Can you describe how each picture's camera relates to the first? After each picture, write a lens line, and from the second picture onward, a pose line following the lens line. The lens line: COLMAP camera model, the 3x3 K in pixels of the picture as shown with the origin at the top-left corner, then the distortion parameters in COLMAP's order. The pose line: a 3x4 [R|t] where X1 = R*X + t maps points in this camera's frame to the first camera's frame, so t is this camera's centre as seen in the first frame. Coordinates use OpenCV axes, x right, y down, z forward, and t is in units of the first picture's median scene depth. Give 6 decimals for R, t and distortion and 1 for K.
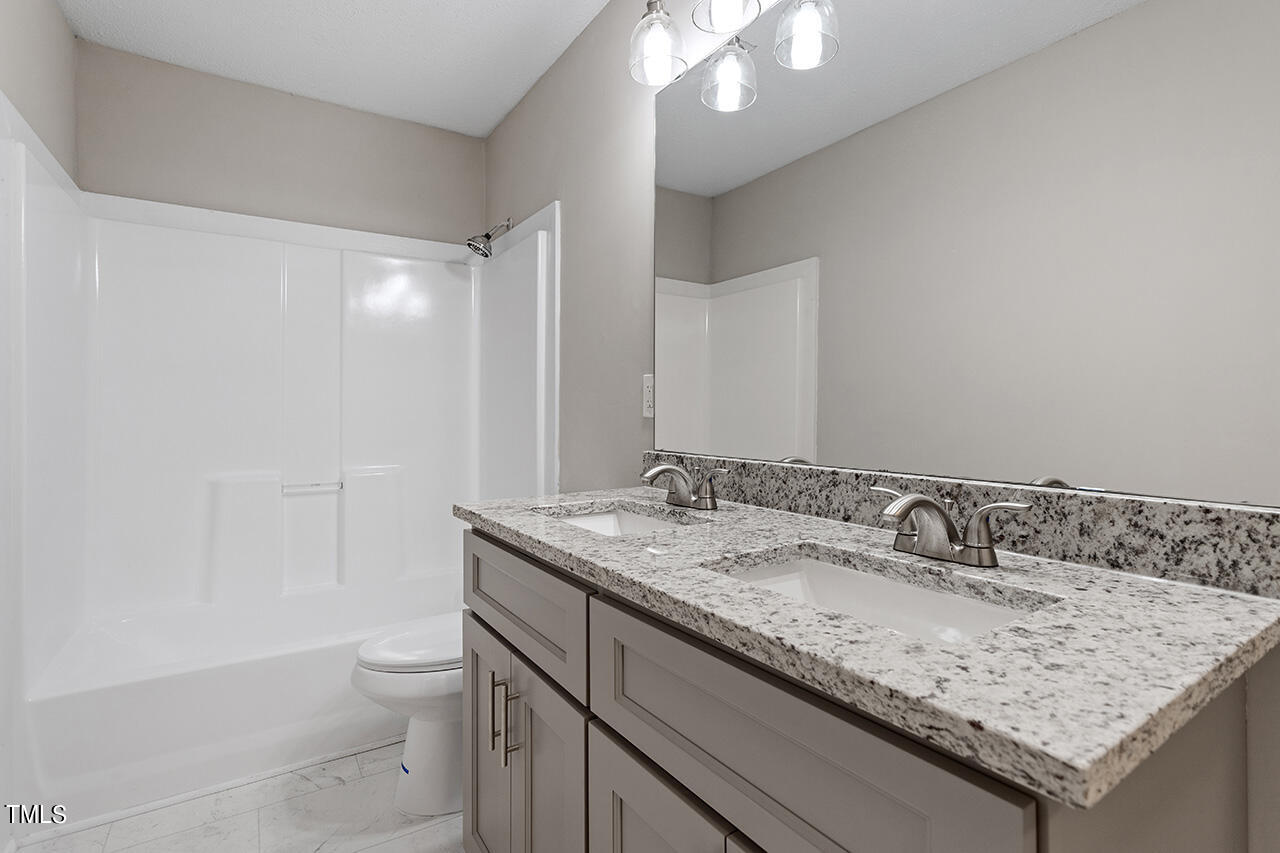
lens RADIAL K [[616.1, 0, 650.0], [0, 616.1, 414.2], [0, 0, 1]] dist [-0.000393, 0.001311]
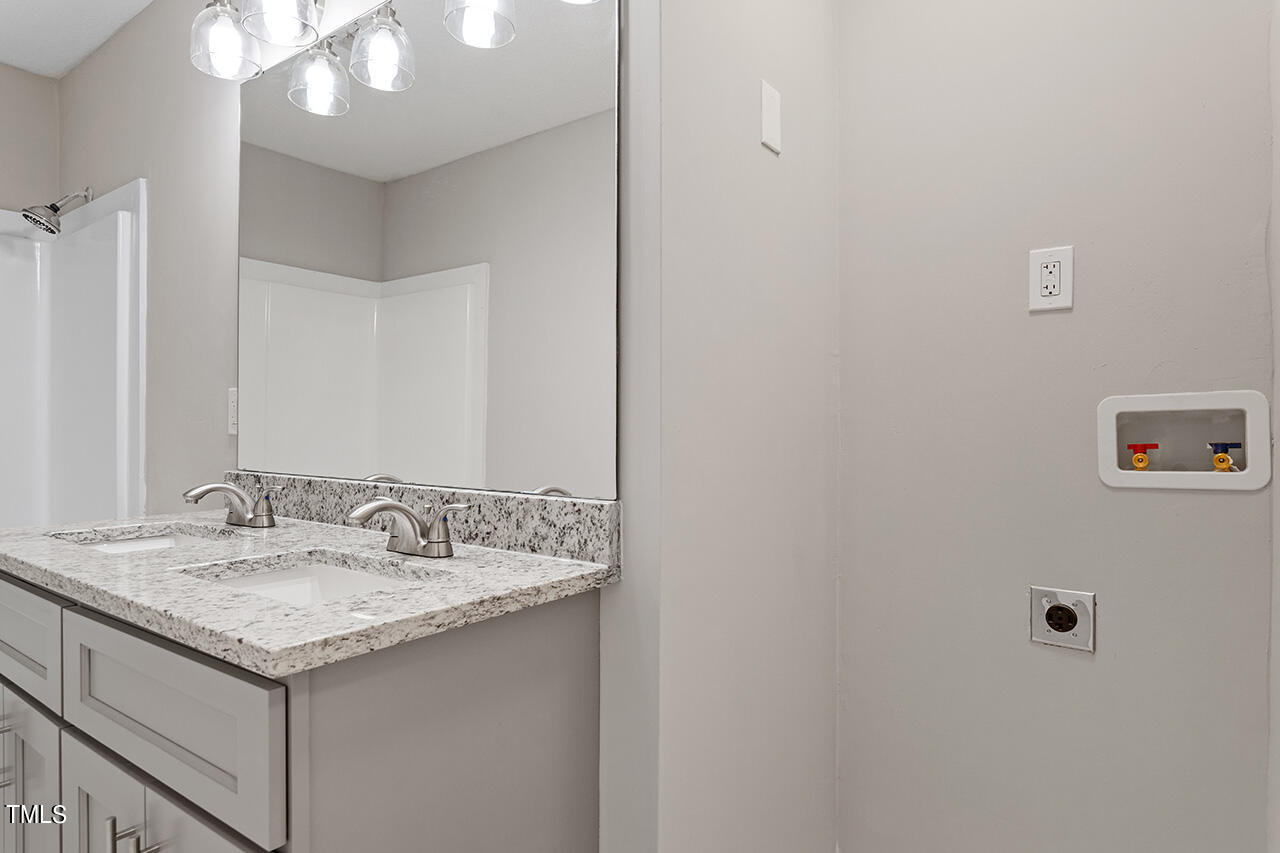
lens RADIAL K [[737.6, 0, 633.7], [0, 737.6, 436.5], [0, 0, 1]] dist [0.003705, 0.001526]
pose [[0.944411, 0.001732, 0.328763, 0.320319], [-0.004779, 0.999953, 0.008460, -0.006090], [-0.328733, -0.009561, 0.944375, -0.387838]]
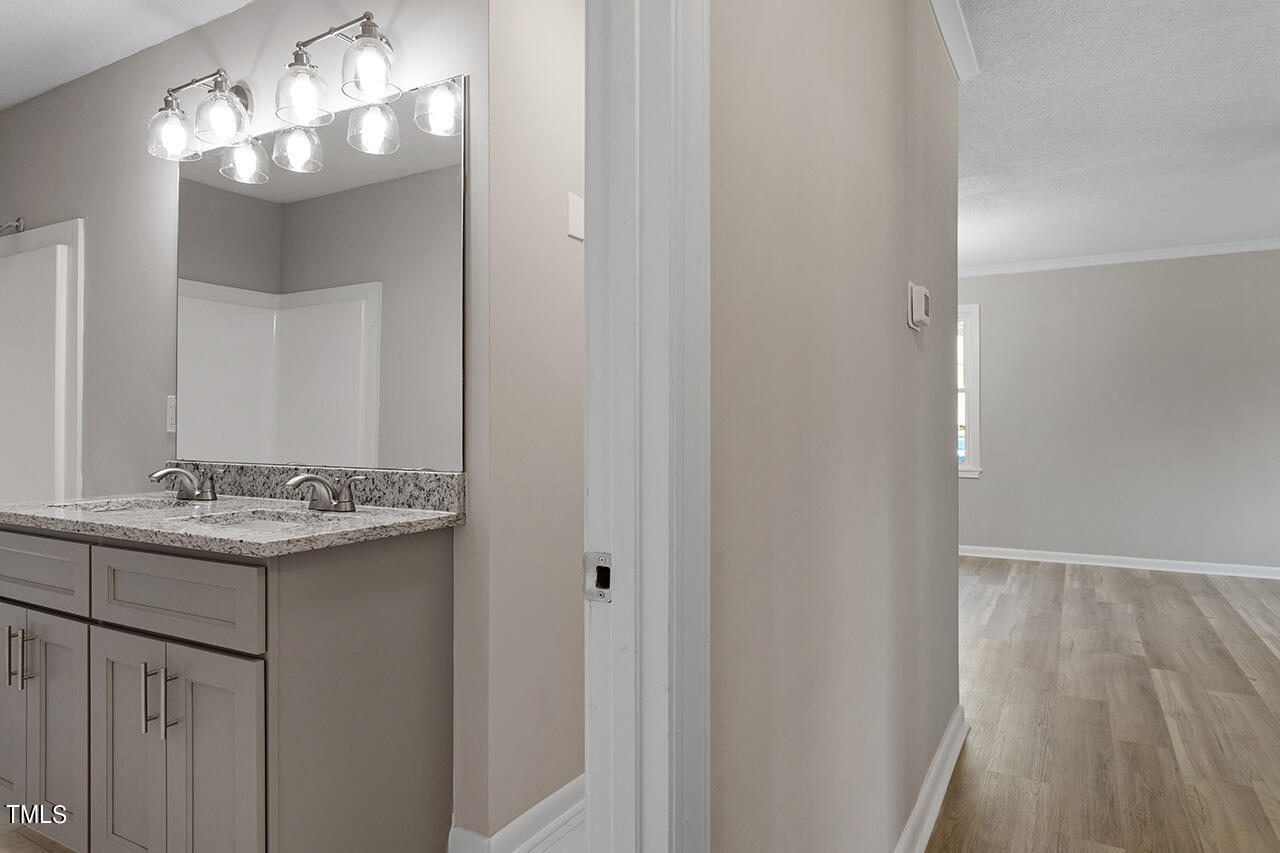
lens RADIAL K [[768.5, 0, 641.3], [0, 768.5, 425.1], [0, 0, 1]] dist [-0.000698, 0.001404]
pose [[0.893476, 0.002835, 0.449102, 0.222233], [-0.000984, 0.999990, -0.004355, -0.005157], [-0.449110, 0.003449, 0.893470, -1.126194]]
